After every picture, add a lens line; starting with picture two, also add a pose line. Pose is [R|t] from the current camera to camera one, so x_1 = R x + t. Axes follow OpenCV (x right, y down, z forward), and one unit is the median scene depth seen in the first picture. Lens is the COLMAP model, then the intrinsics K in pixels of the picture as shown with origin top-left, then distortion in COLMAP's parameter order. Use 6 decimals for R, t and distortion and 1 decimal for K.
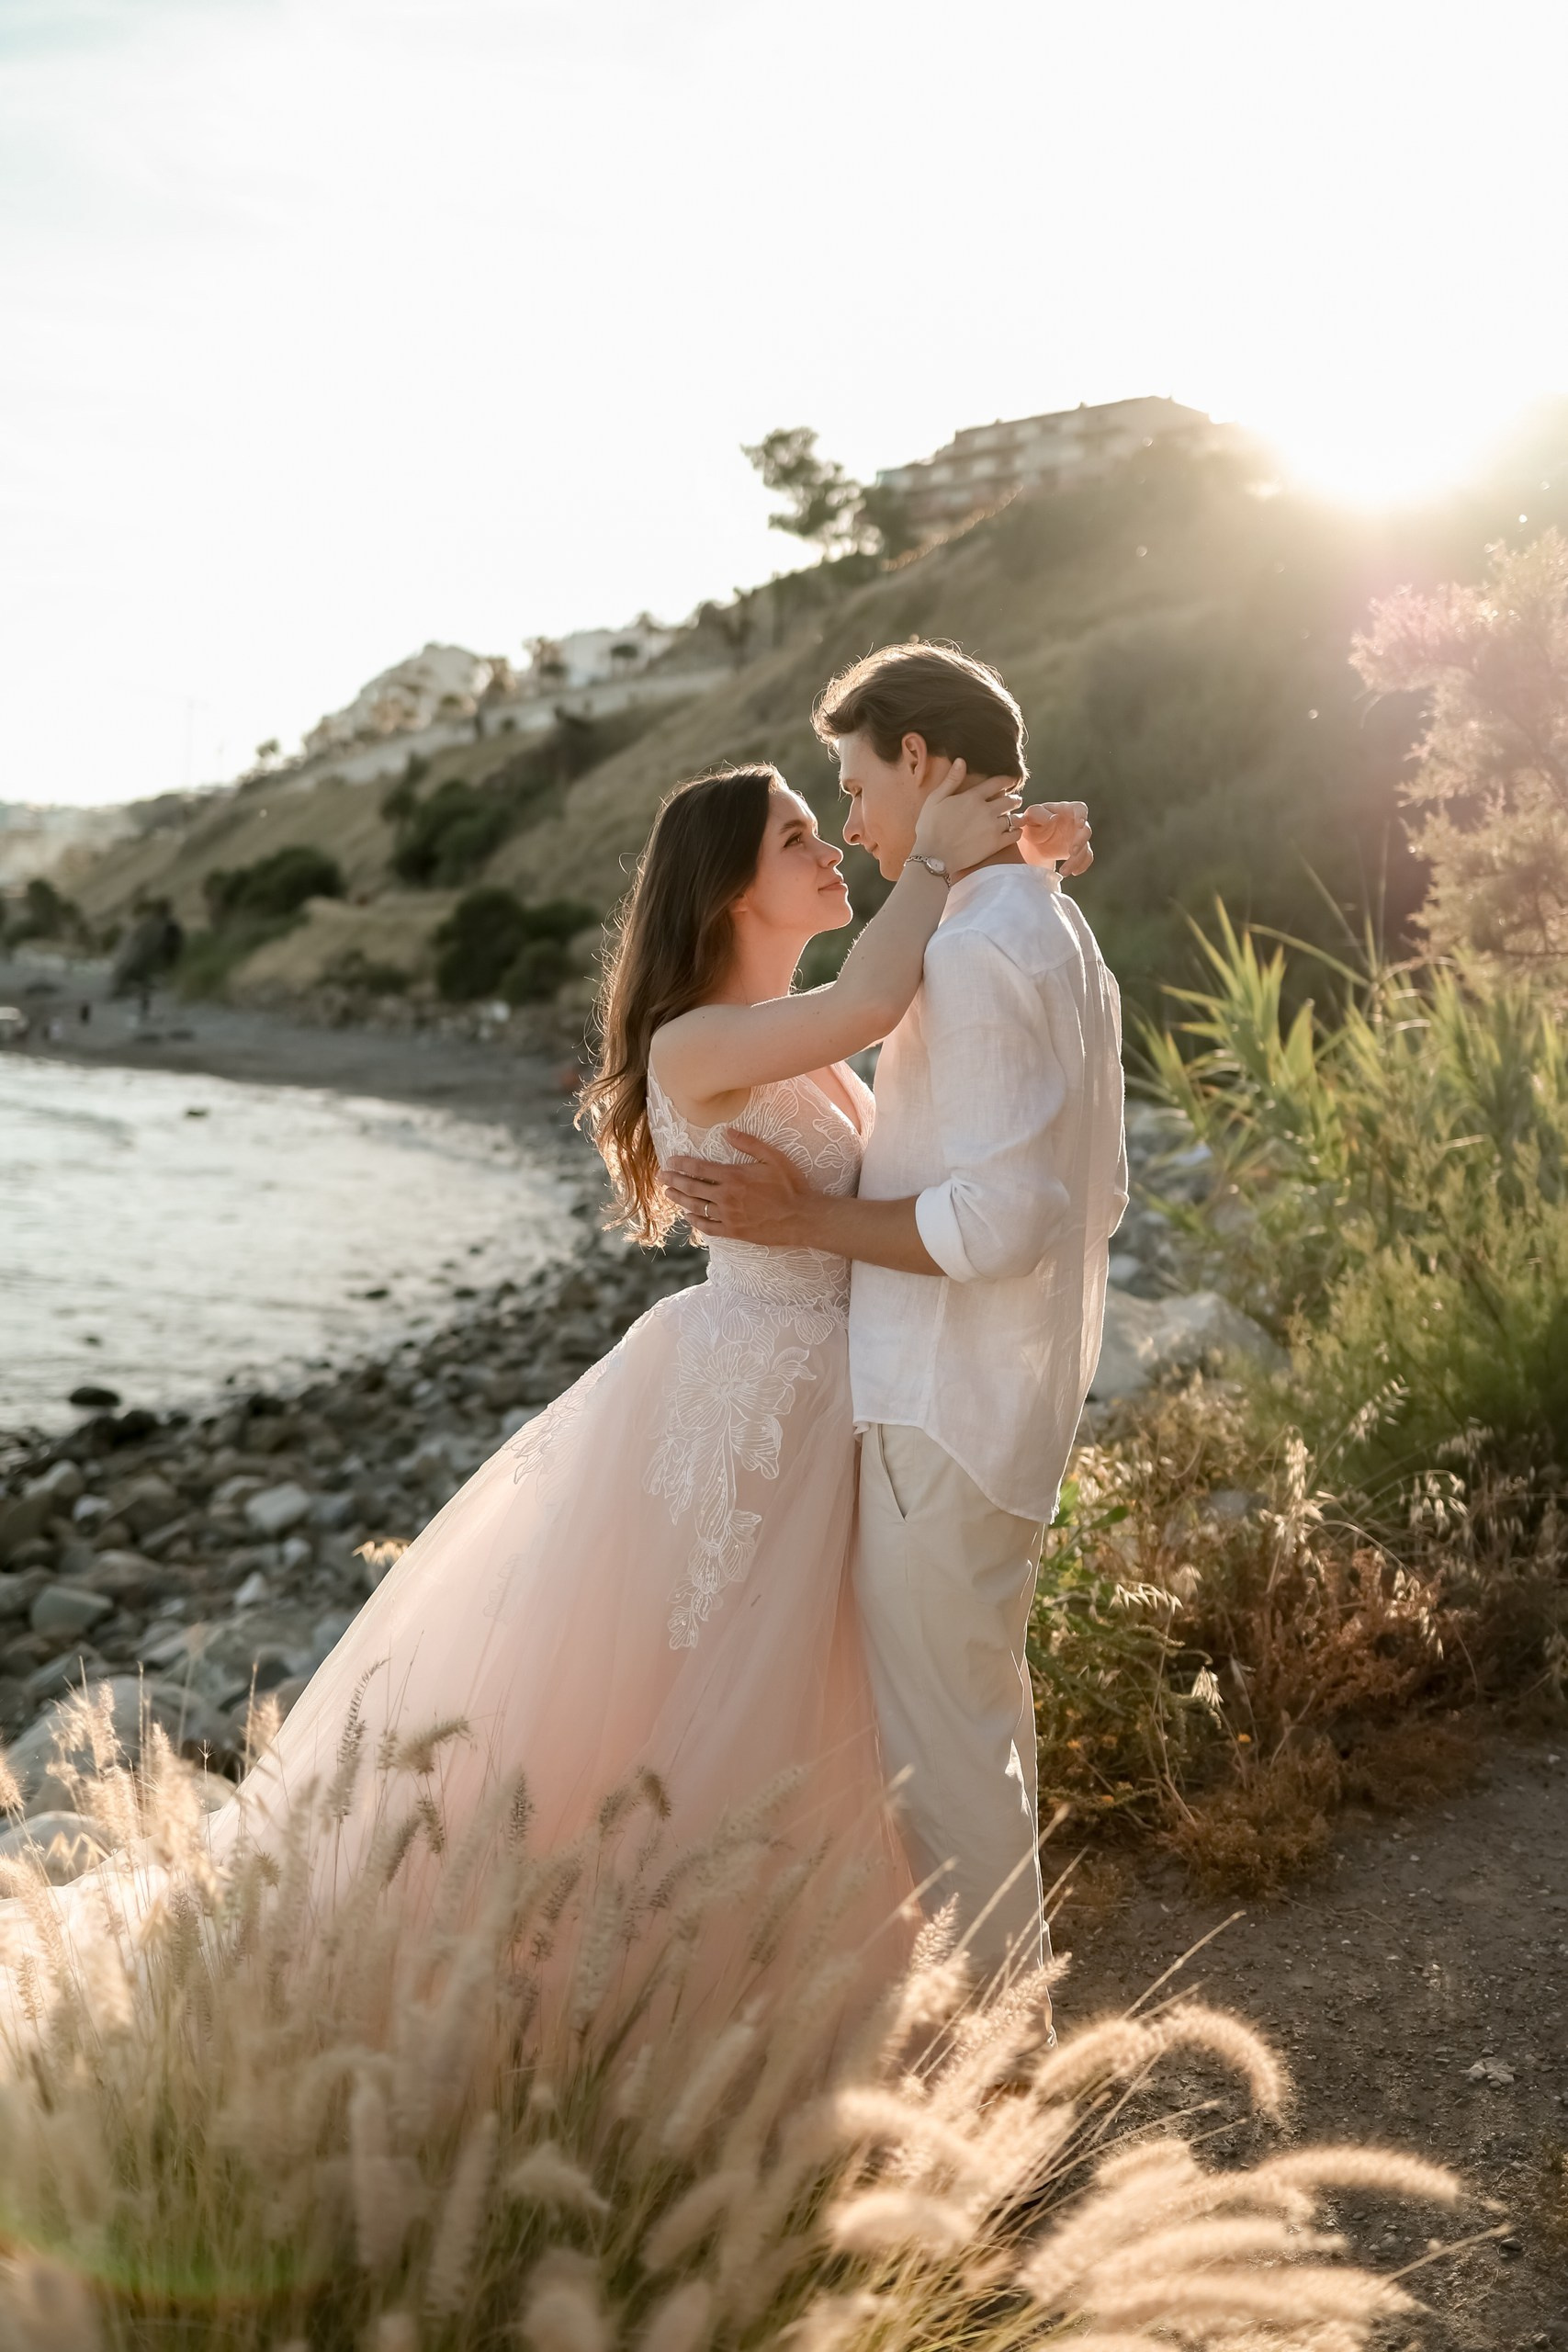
lens RADIAL K [[2370.0, 0, 789.0], [0, 2370.0, 1142.8], [0, 0, 1]] dist [-0.045263, 0.122227]
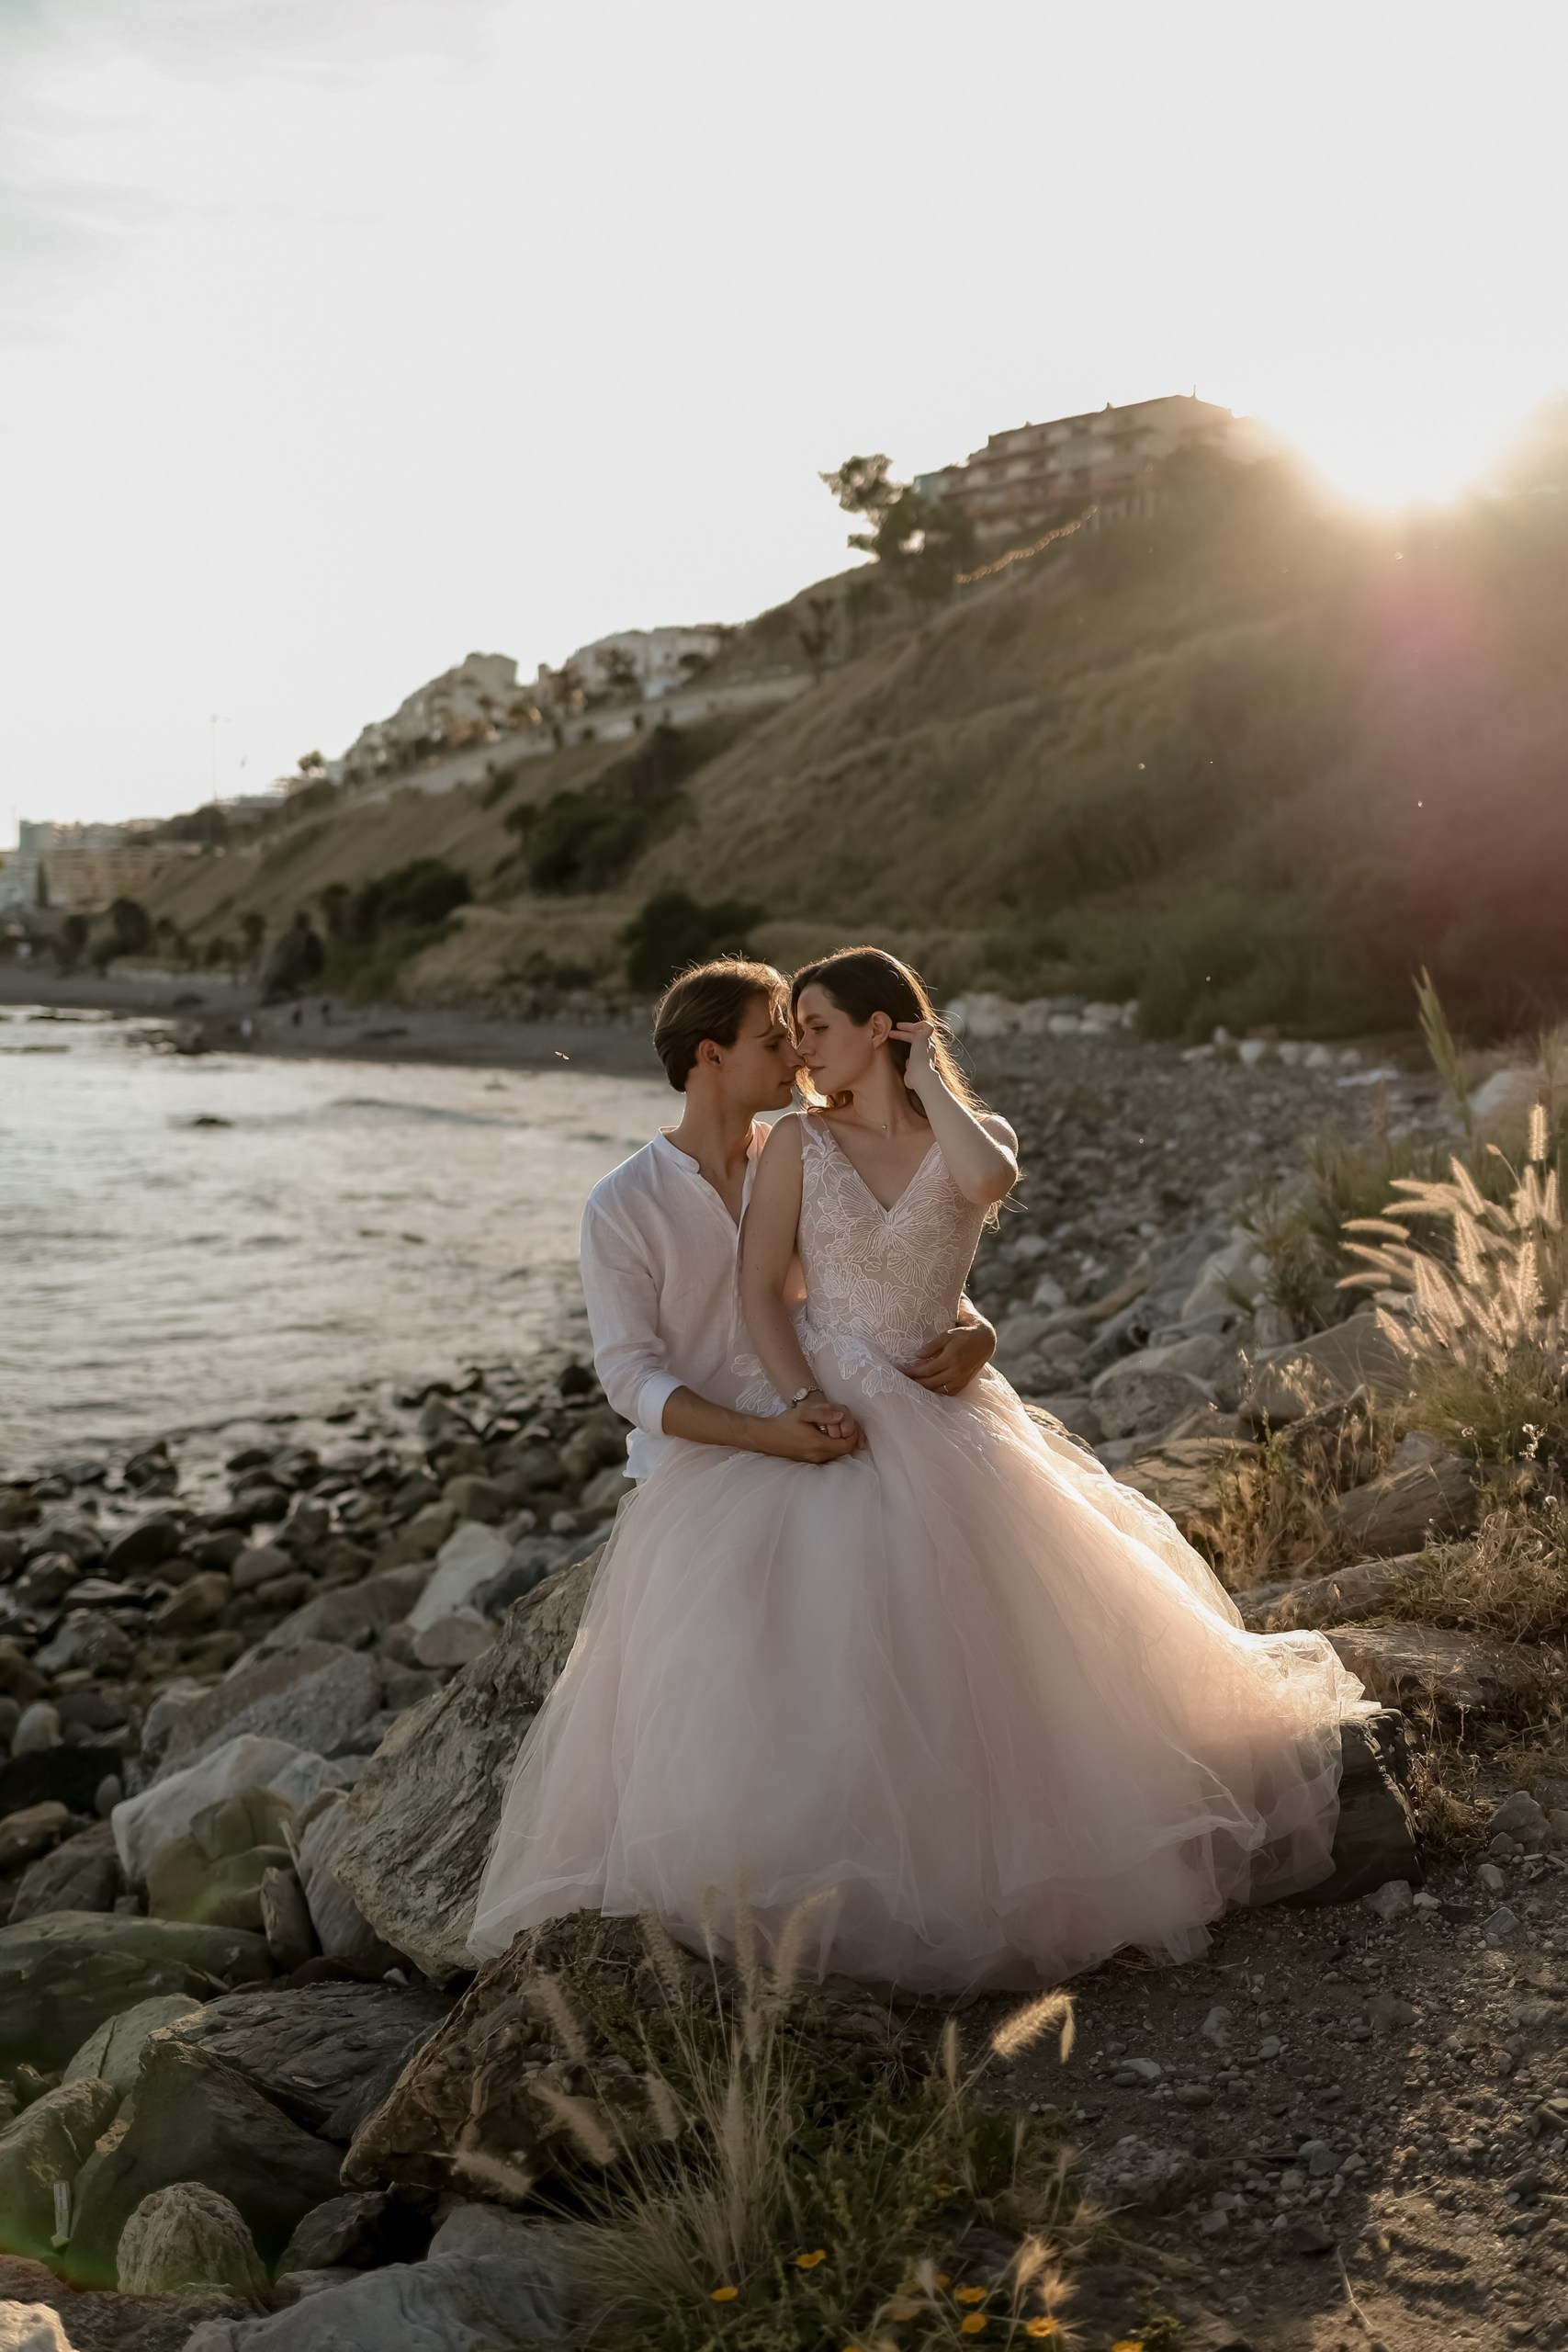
lens RADIAL K [[2385.2, 0, 788.1], [0, 2385.2, 1133.9], [0, 0, 1]] dist [-0.072038, 0.092964]
pose [[0.999176, -0.039950, -0.007206, -1.065383], [0.039959, 0.999201, 0.001108, 0.166339], [0.007156, -0.001395, 0.999973, -2.421190]]
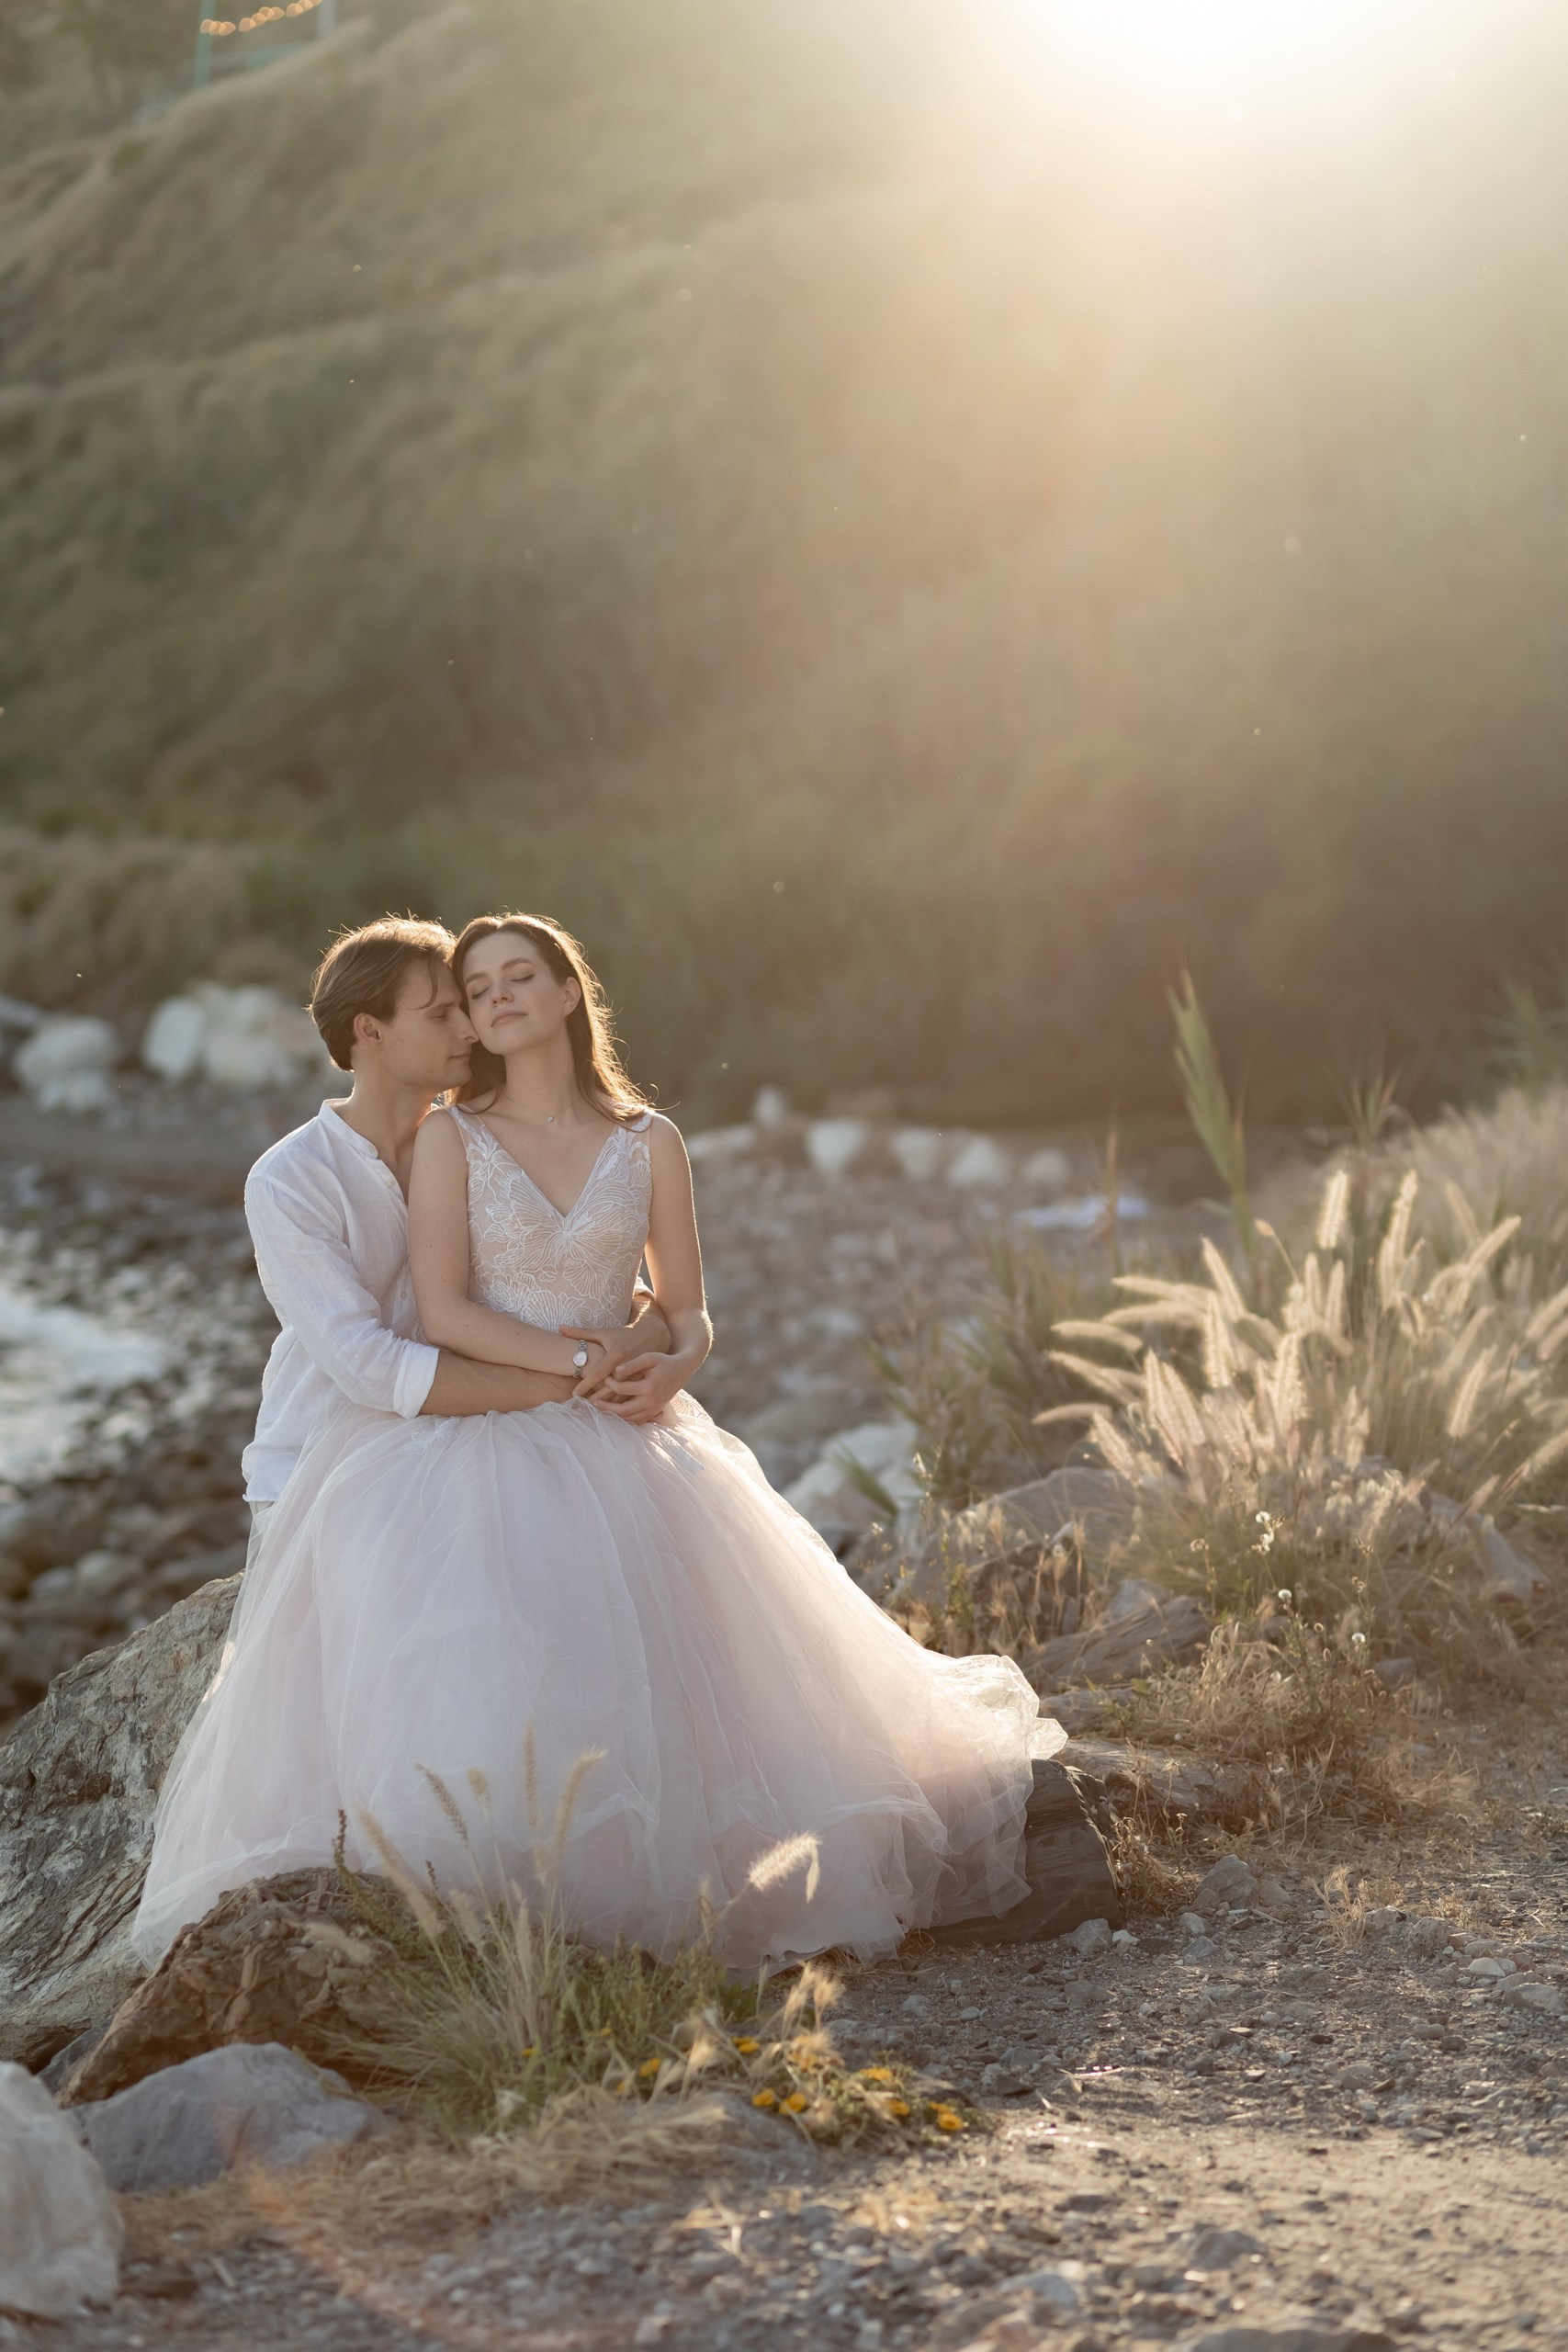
lens RADIAL K [[5734.0, 0, 784.0], [0, 5734.0, 1176.0], [0, 0, 1]] dist [0.175791, -0.184755]
pose [[0.983575, 0.007813, 0.180331, -1.312376], [-0.003736, 0.999730, -0.022940, 0.232840], [-0.180462, 0.021889, 0.983338, -3.438608]]
